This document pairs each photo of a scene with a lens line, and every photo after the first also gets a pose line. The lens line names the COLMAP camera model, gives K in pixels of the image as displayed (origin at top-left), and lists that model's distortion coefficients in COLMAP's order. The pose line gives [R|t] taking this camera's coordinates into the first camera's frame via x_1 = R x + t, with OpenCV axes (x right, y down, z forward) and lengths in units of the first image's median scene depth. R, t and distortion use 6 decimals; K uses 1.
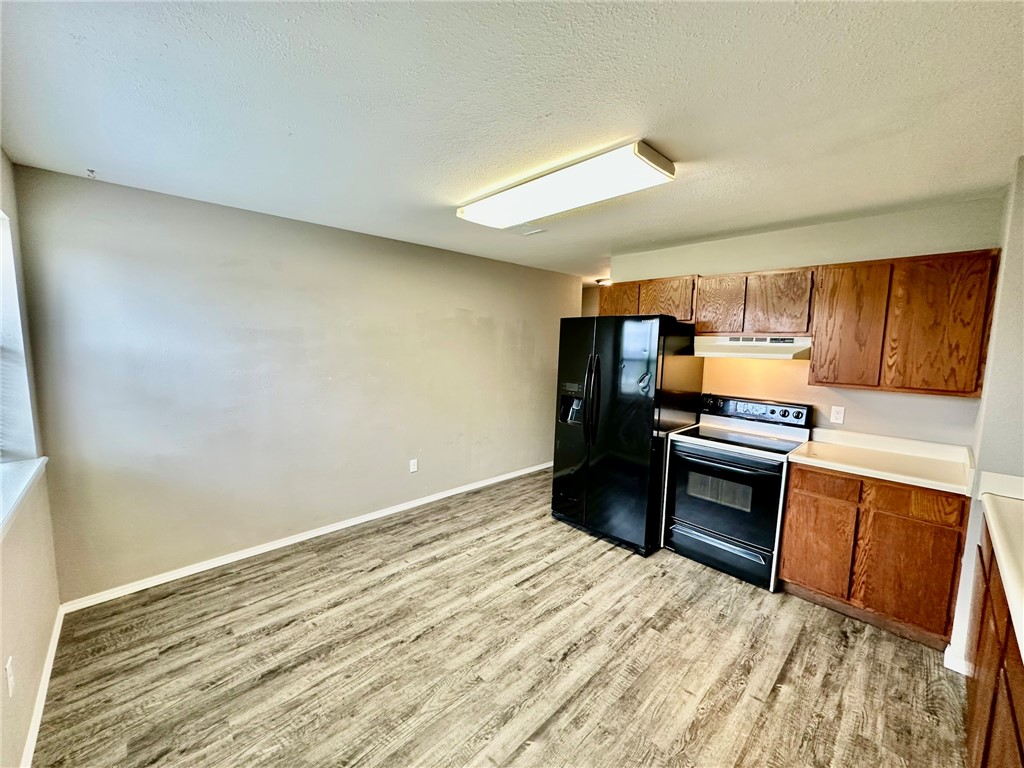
lens RADIAL K [[405.6, 0, 509.2], [0, 405.6, 383.4], [0, 0, 1]] dist [-0.006482, 0.000840]
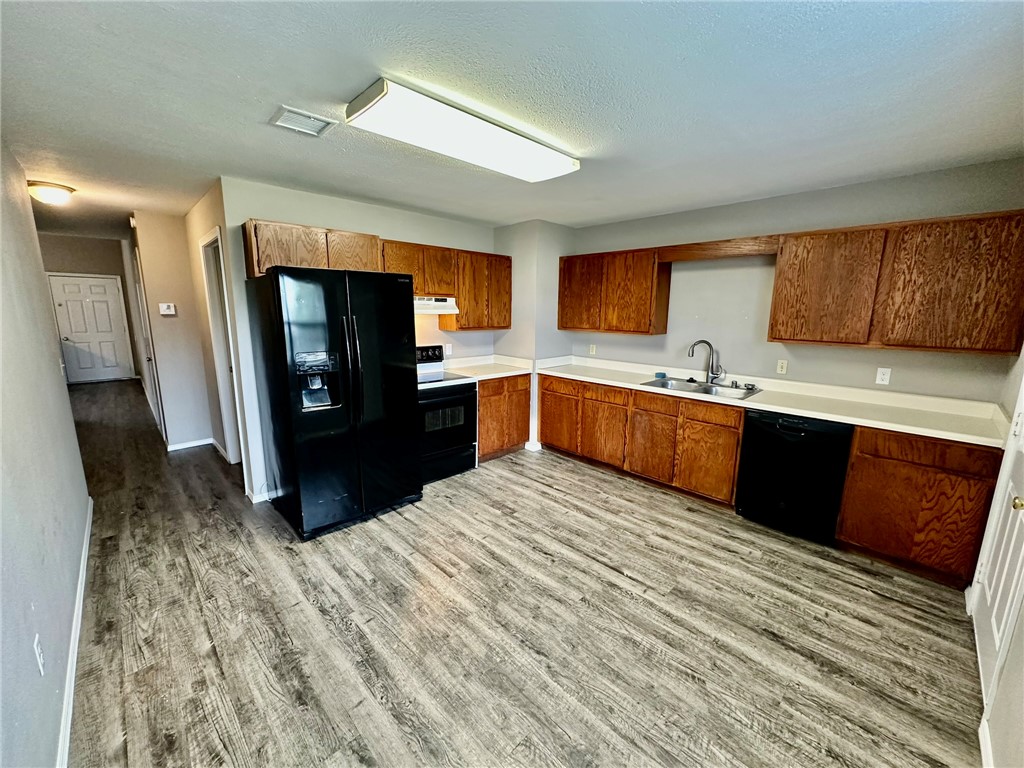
lens RADIAL K [[405.6, 0, 509.8], [0, 405.6, 386.3], [0, 0, 1]] dist [-0.006482, 0.000840]
pose [[-0.007329, -0.209149, 0.977856, -0.901503], [0.091762, 0.973616, 0.208930, -0.107399], [-0.995754, 0.091261, 0.012056, 0.948518]]
